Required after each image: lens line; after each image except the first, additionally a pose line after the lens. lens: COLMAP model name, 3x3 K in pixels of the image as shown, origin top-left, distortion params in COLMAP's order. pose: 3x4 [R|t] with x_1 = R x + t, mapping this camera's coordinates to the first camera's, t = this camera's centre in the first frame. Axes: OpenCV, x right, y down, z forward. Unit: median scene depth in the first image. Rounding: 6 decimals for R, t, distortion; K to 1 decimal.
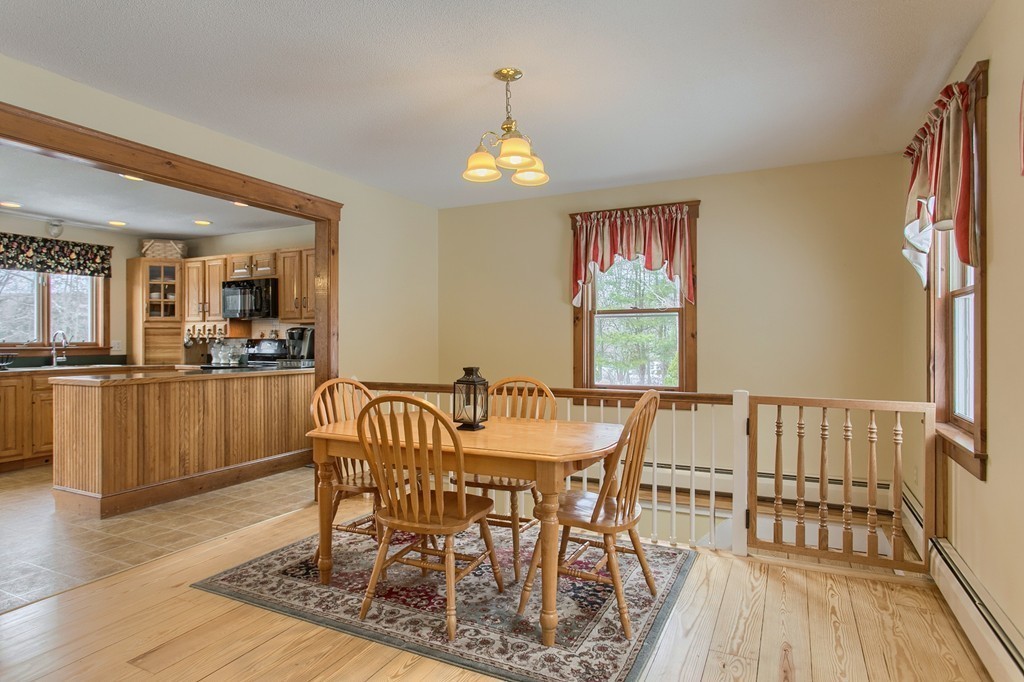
lens RADIAL K [[566.3, 0, 508.3], [0, 566.3, 339.4], [0, 0, 1]] dist [-0.005434, 0.002059]
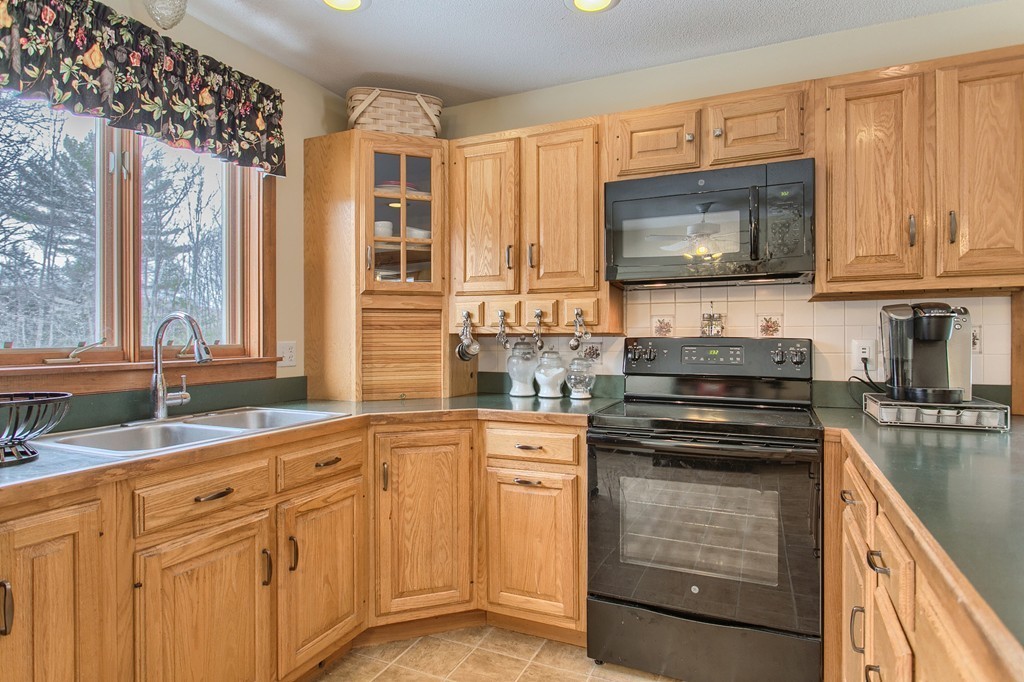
lens RADIAL K [[566.3, 0, 503.8], [0, 566.3, 338.4], [0, 0, 1]] dist [-0.005434, 0.002059]
pose [[0.999546, 0.002153, 0.030054, -0.588956], [-0.002423, 0.999957, 0.008952, -0.003770], [-0.030033, -0.009021, 0.999508, 0.637544]]
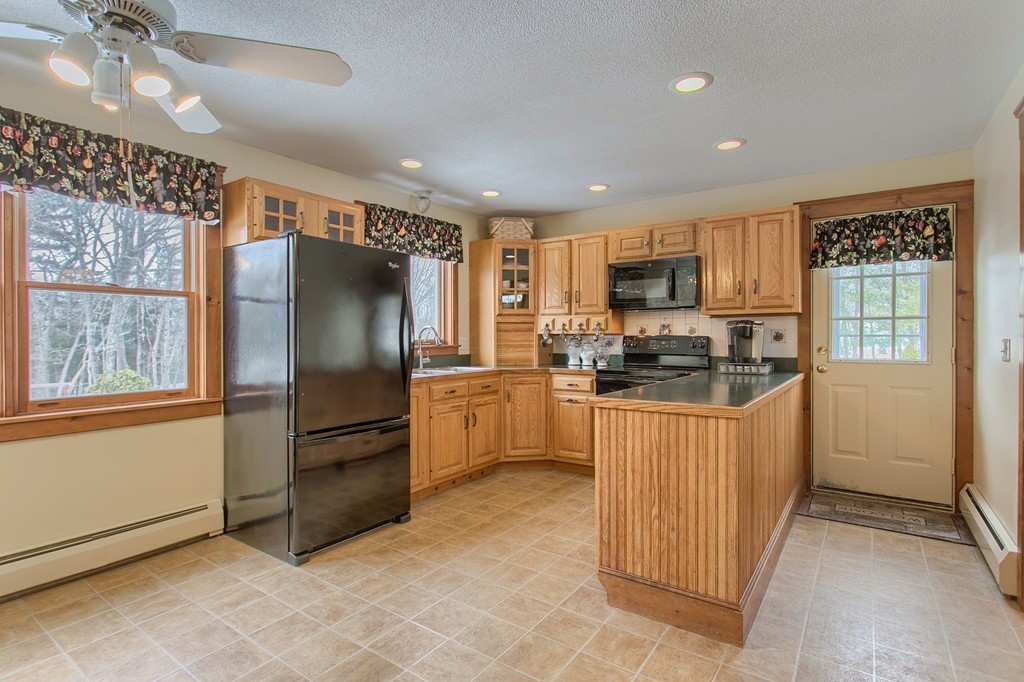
lens RADIAL K [[503.4, 0, 509.9], [0, 503.4, 337.5], [0, 0, 1]] dist [-0.002152, 0.000402]
pose [[0.988662, 0.000849, -0.150154, -0.541808], [0.000448, 0.999963, 0.008602, -0.004738], [0.150156, -0.008572, 0.988625, 0.279199]]
